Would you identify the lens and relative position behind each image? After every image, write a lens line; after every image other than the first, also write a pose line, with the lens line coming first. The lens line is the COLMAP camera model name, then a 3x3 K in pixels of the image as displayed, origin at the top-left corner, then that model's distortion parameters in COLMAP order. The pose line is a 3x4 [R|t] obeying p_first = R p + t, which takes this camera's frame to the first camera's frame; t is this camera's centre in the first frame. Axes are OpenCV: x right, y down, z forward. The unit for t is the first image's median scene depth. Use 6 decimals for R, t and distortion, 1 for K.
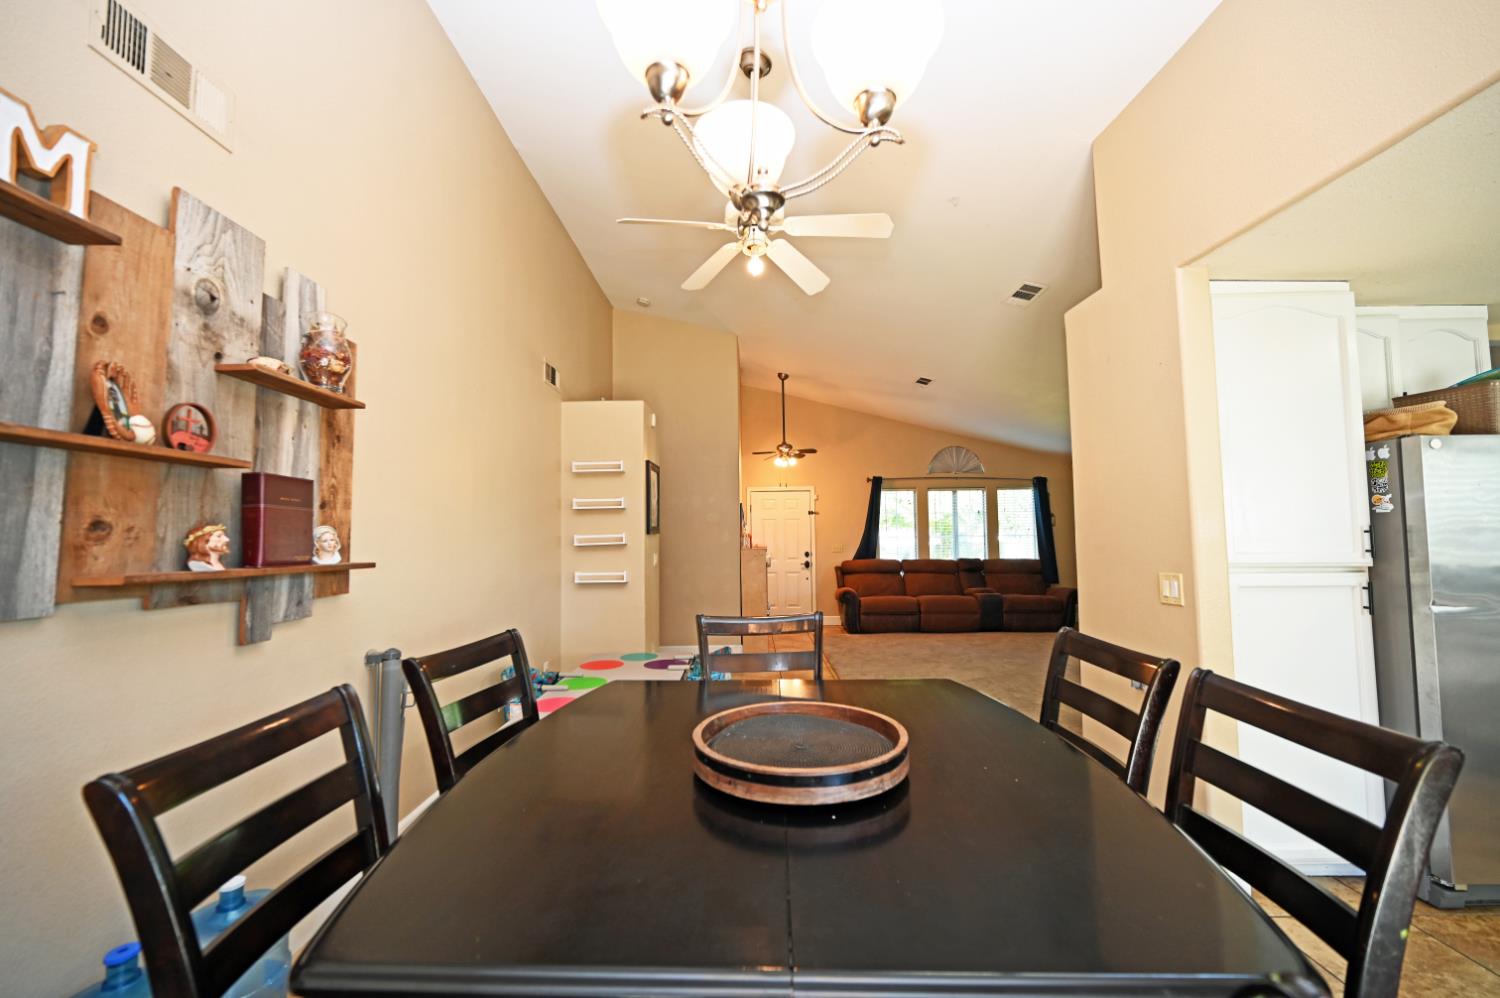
lens RADIAL K [[589.1, 0, 748.6], [0, 589.1, 496.3], [0, 0, 1]] dist [-0.001189, -0.000115]
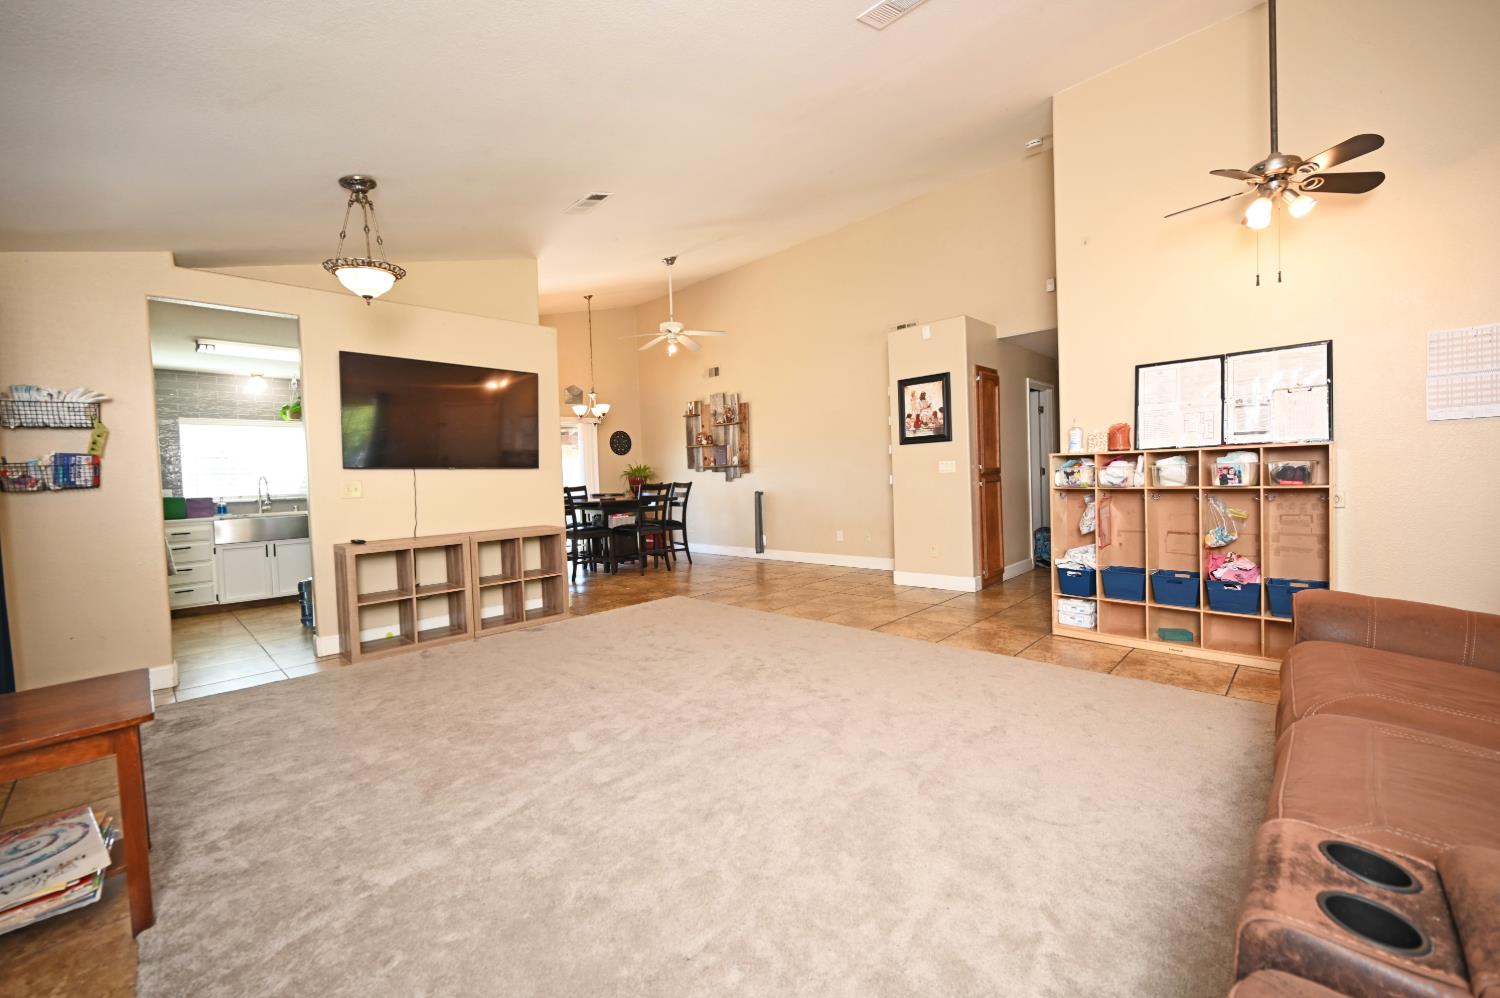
lens RADIAL K [[600.6, 0, 751.7], [0, 600.6, 496.2], [0, 0, 1]] dist [0.000257, 0.000185]
pose [[-0.690789, 0.060480, -0.720522, 2.023197], [0.087729, 0.996144, -0.000493, 0.317579], [0.717714, -0.063551, -0.693431, 3.638136]]
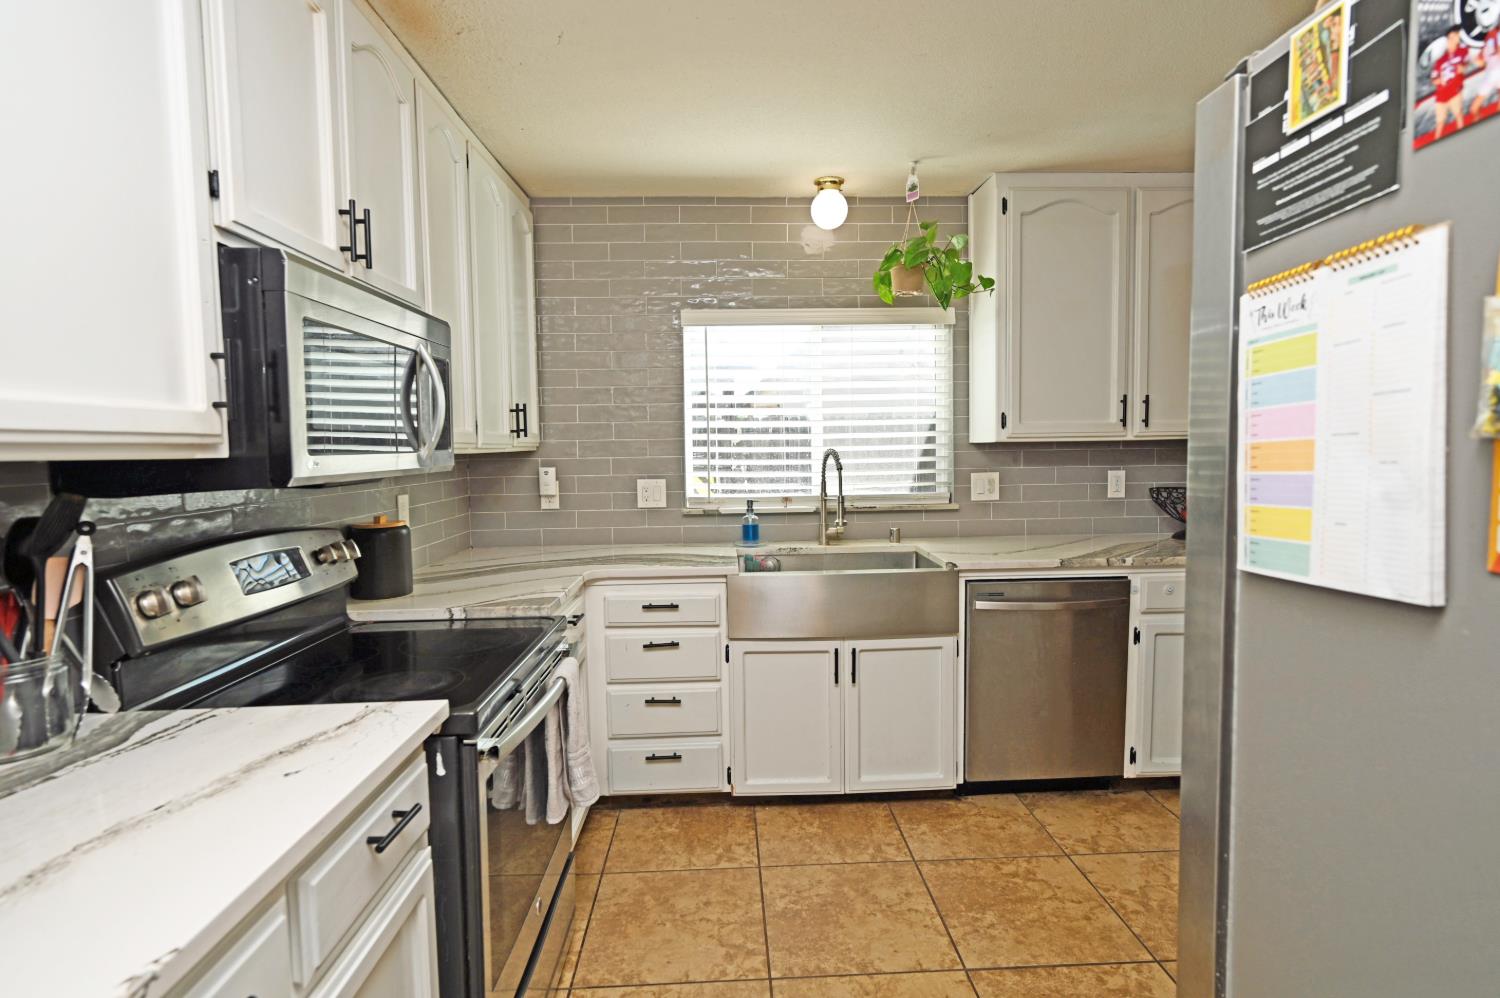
lens RADIAL K [[740.9, 0, 753.0], [0, 740.9, 493.5], [0, 0, 1]] dist [0.001813, 0.000281]
pose [[-0.998396, 0.030902, -0.047450, 1.774319], [0.031063, 0.999514, -0.002667, 0.092504], [0.047344, -0.004137, -0.998870, 1.321656]]
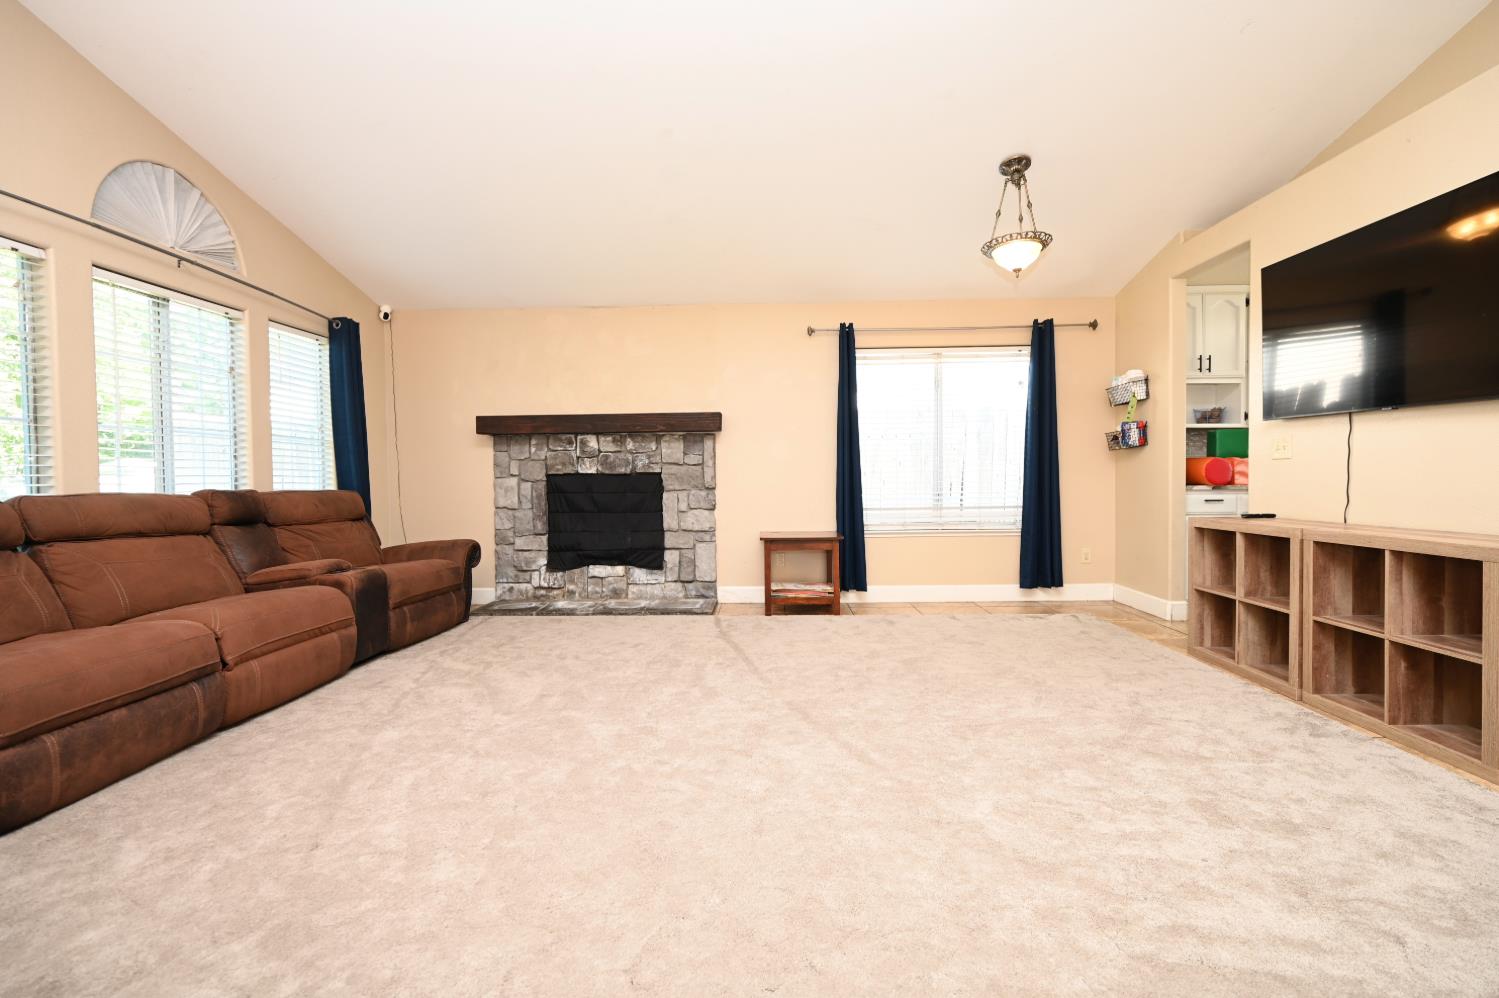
lens RADIAL K [[664.9, 0, 749.0], [0, 664.9, 492.1], [0, 0, 1]] dist [-0.003952, -0.000925]
pose [[0.029177, -0.014084, 0.999475, -0.126774], [-0.050553, 0.998600, 0.015547, 0.331593], [-0.998295, -0.050980, 0.028424, 2.617840]]
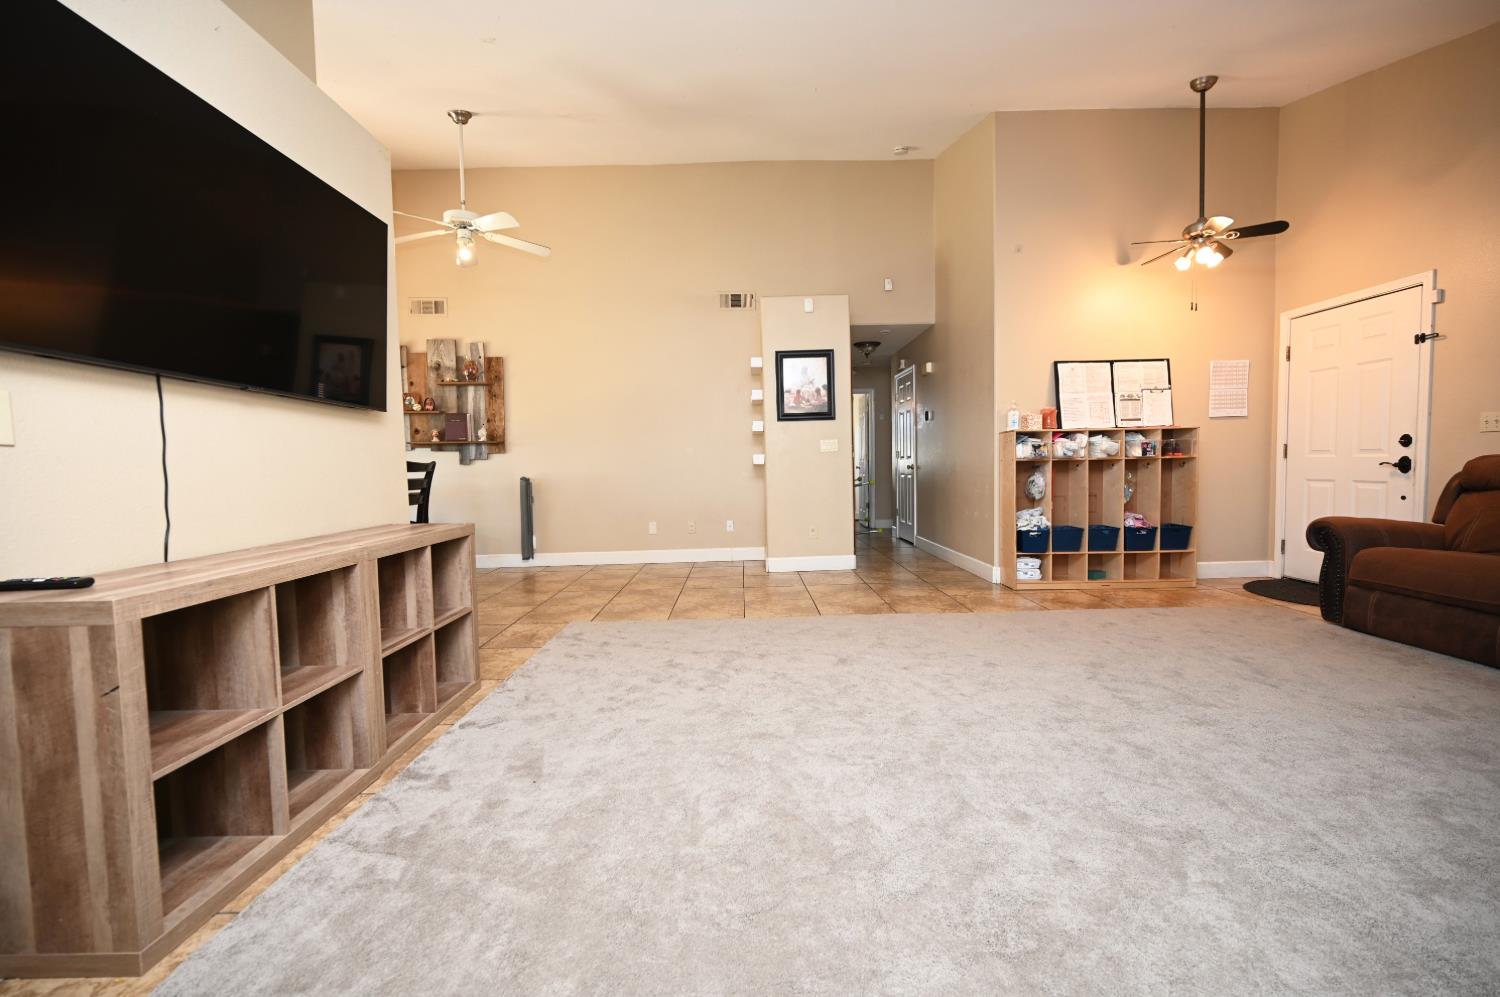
lens RADIAL K [[596.1, 0, 753.3], [0, 596.1, 498.6], [0, 0, 1]] dist [-0.002483, -0.000287]
pose [[0.017119, 0.068837, -0.997481, 2.102525], [0.084888, 0.993925, 0.070049, 0.283669], [0.996243, -0.085874, 0.011171, 2.116863]]
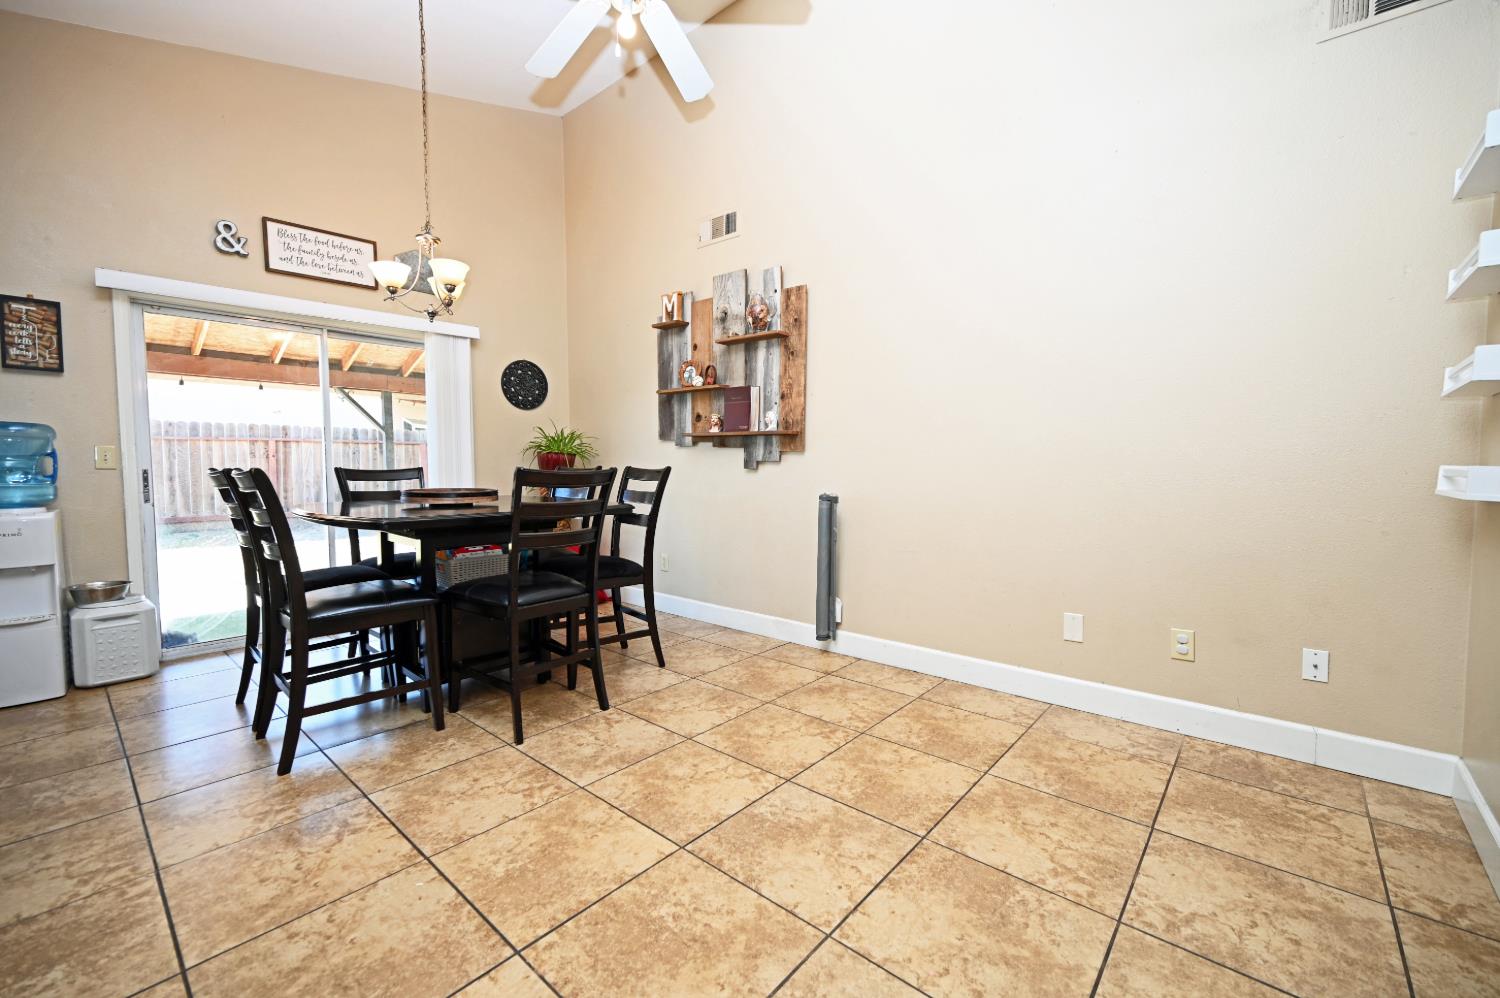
lens RADIAL K [[611.9, 0, 750.1], [0, 611.9, 499.8], [0, 0, 1]] dist [-0.002850, -0.000383]
pose [[-0.651961, 0.057083, -0.756101, 0.660702], [0.056485, 0.998048, 0.026644, 0.248964], [0.756146, -0.025337, -0.653913, 1.988305]]
